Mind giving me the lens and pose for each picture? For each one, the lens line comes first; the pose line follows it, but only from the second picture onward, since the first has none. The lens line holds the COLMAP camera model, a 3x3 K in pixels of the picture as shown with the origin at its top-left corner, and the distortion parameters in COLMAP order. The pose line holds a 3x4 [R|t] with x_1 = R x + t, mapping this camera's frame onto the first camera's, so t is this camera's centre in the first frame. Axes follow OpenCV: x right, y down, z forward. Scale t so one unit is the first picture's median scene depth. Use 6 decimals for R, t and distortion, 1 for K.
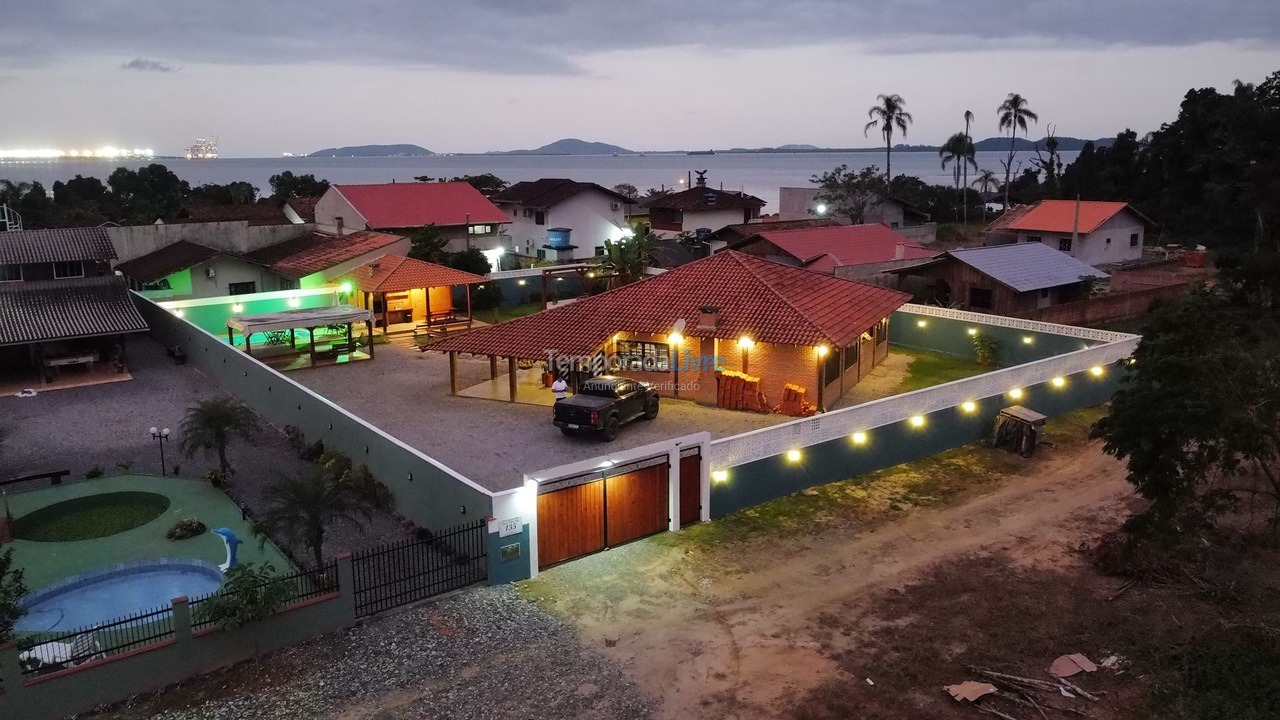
lens RADIAL K [[953.5, 0, 640.0], [0, 953.5, 360.0], [0, 0, 1]] dist [0.009182, 0.001822]
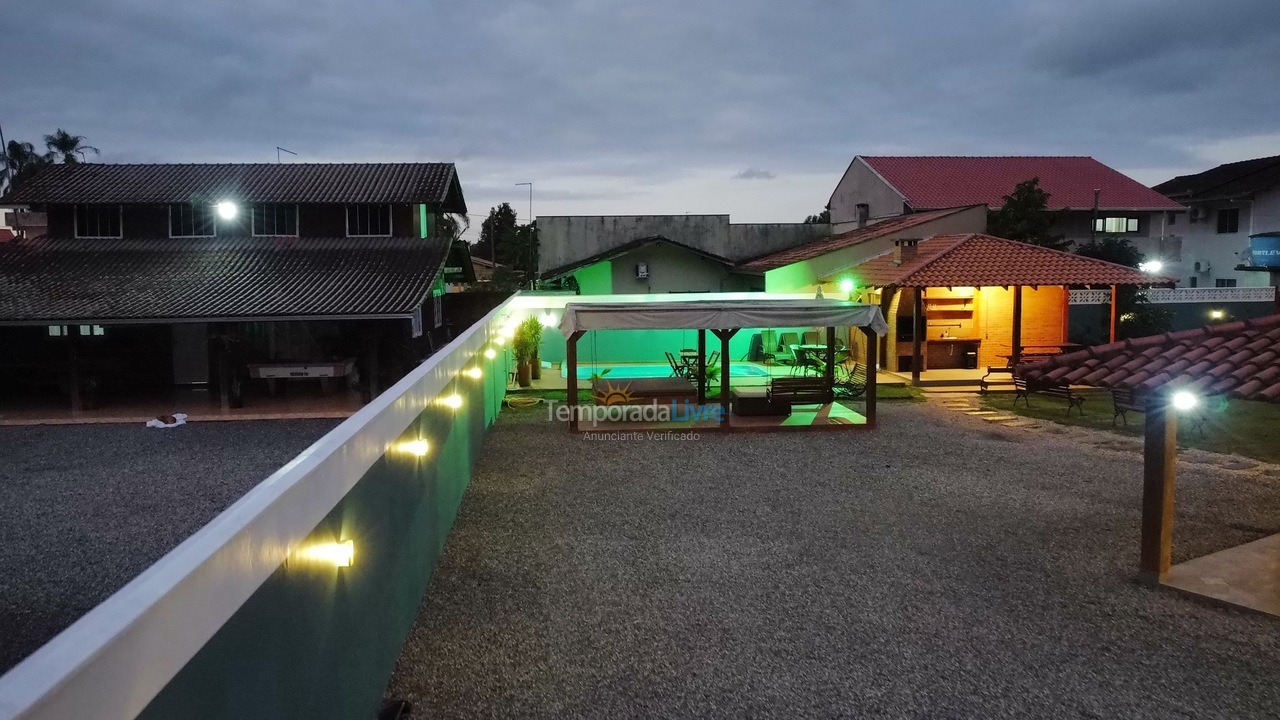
lens RADIAL K [[959.9, 0, 640.0], [0, 959.9, 360.0], [0, 0, 1]] dist [0.003350, -0.005386]
pose [[0.844491, 0.054961, -0.532743, -0.111308], [-0.110319, 0.991240, -0.072614, 0.008050], [0.524085, 0.120094, 0.843156, 0.449339]]
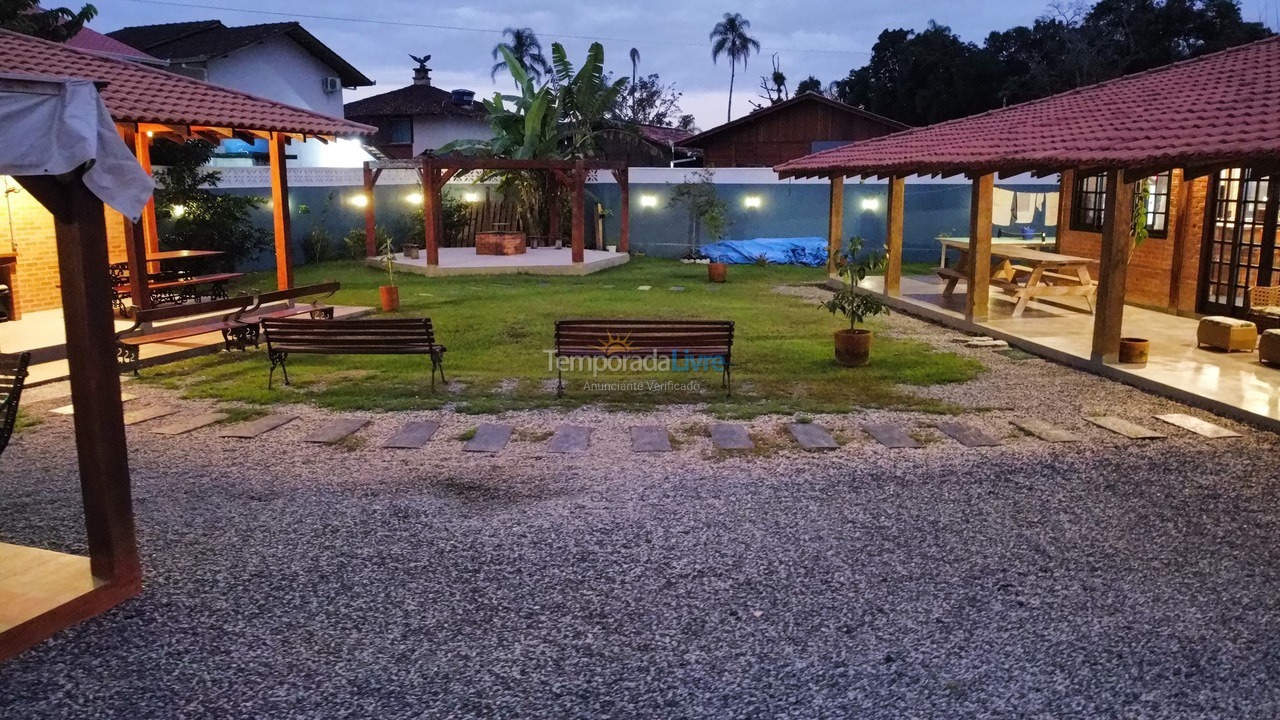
lens RADIAL K [[959.9, 0, 640.0], [0, 959.9, 360.0], [0, 0, 1]] dist [0.003350, -0.005386]
pose [[0.834253, -0.095878, 0.542983, -0.210610], [0.110613, 0.993848, 0.005542, -0.014201], [-0.540174, 0.055438, 0.839726, 0.651439]]
